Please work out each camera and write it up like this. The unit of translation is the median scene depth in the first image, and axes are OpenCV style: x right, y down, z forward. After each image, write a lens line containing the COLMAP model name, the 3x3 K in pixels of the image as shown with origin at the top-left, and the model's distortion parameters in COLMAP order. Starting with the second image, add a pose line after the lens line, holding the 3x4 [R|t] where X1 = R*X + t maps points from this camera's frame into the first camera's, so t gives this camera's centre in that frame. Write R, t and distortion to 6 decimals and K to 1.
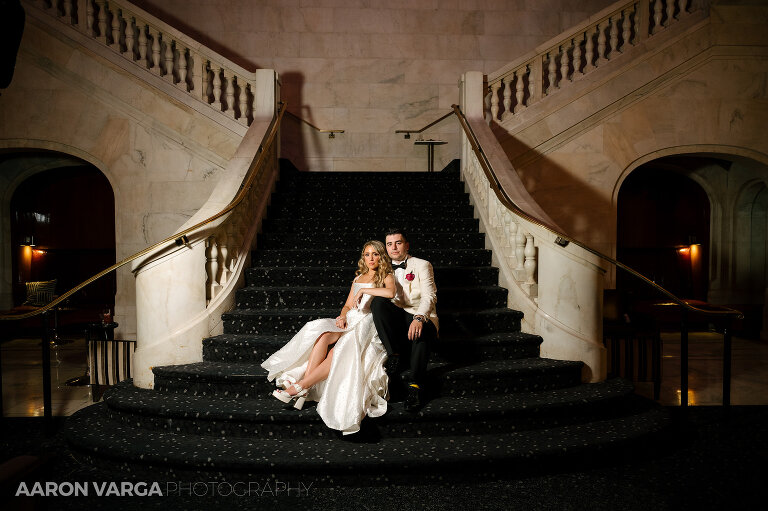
lens RADIAL K [[1787.9, 0, 384.0], [0, 1787.9, 255.5], [0, 0, 1]] dist [0.015795, -0.033208]
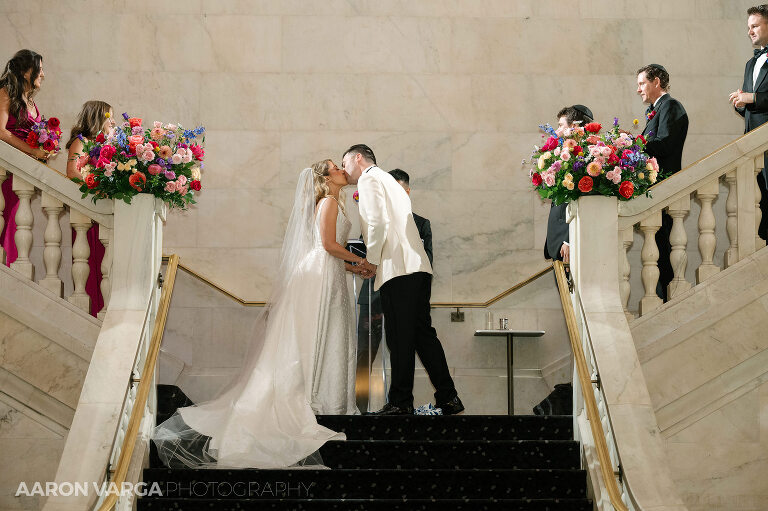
lens RADIAL K [[1787.9, 0, 384.0], [0, 1787.9, 255.5], [0, 0, 1]] dist [0.015795, -0.033208]
pose [[0.999953, 0.007012, 0.006690, -0.006253], [-0.005625, 0.982049, -0.188542, -0.003367], [-0.007892, 0.188496, 0.982042, 0.569187]]
